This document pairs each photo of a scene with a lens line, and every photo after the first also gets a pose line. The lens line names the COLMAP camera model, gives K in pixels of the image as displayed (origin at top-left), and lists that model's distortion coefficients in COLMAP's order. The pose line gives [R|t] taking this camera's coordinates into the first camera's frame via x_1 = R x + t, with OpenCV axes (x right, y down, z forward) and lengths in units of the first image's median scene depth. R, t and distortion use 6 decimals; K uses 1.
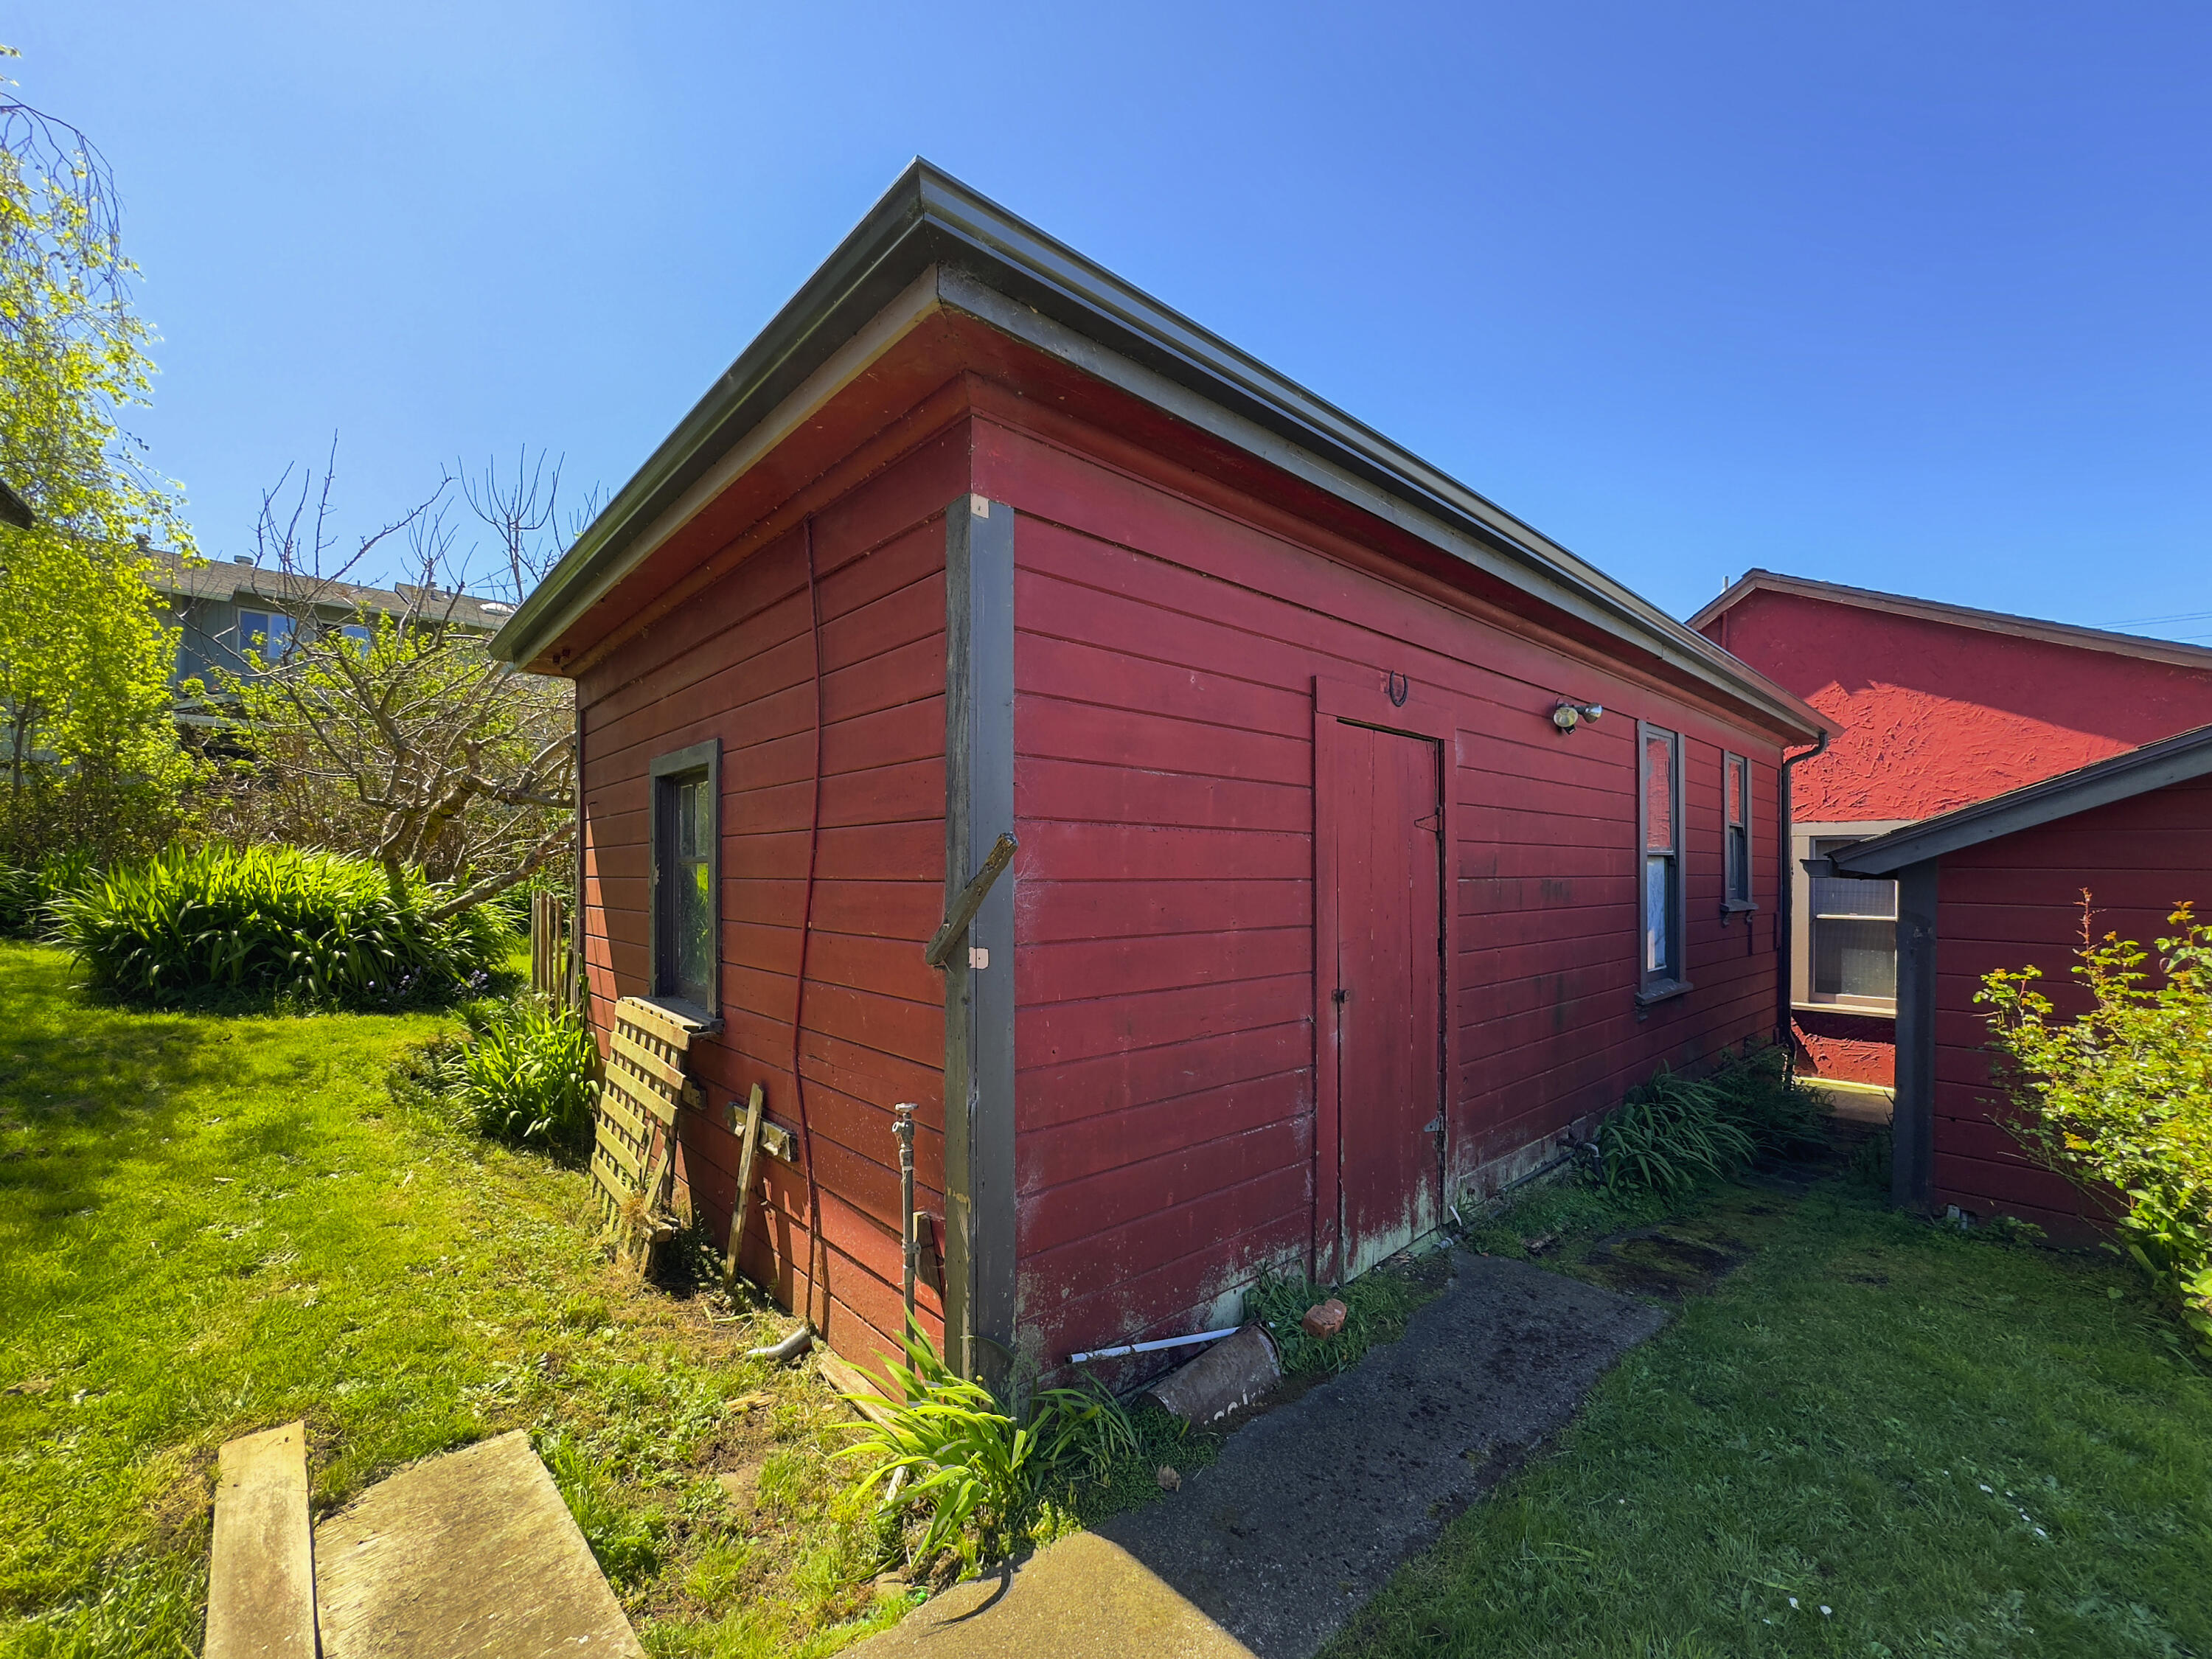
lens RADIAL K [[884.5, 0, 1107.9], [0, 884.5, 867.7], [0, 0, 1]] dist [-0.009435, 0.000040]
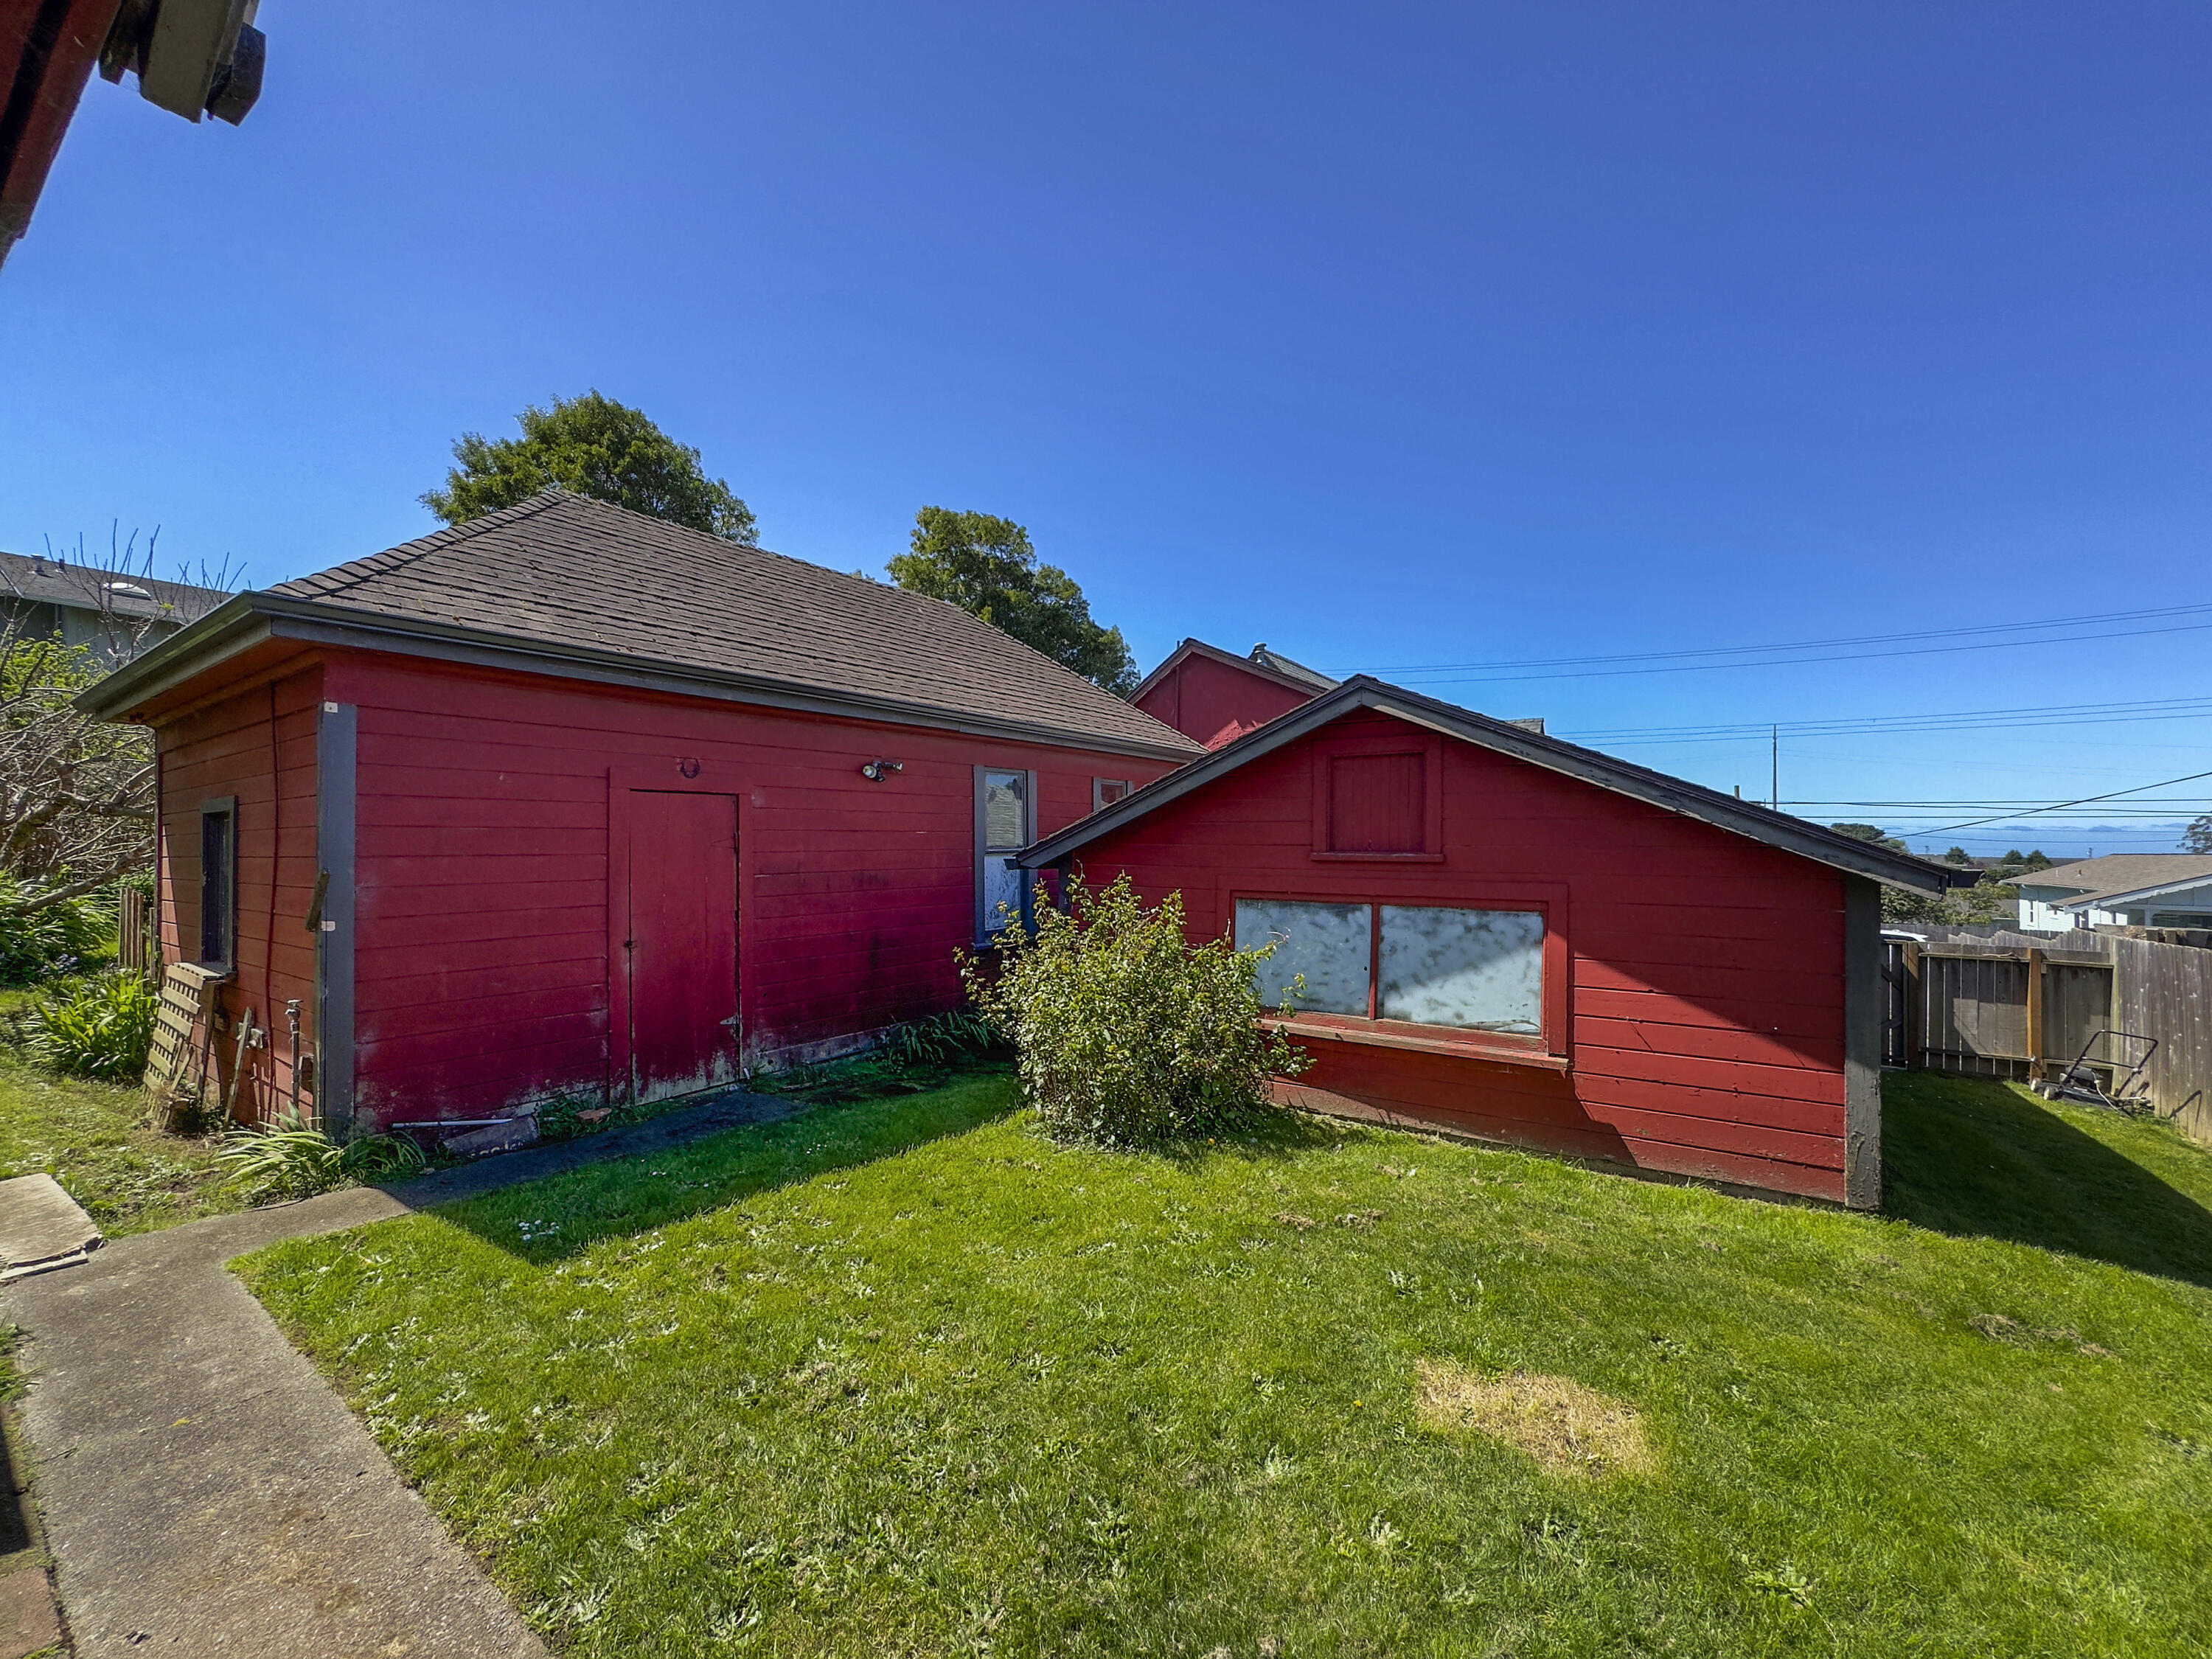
lens RADIAL K [[898.3, 0, 1113.4], [0, 898.3, 828.2], [0, 0, 1]] dist [-0.039217, 0.018283]
pose [[0.975642, -0.003569, 0.219341, 0.664653], [0.006770, 0.999881, -0.013841, -0.047630], [-0.219266, 0.014989, 0.975550, -0.787475]]
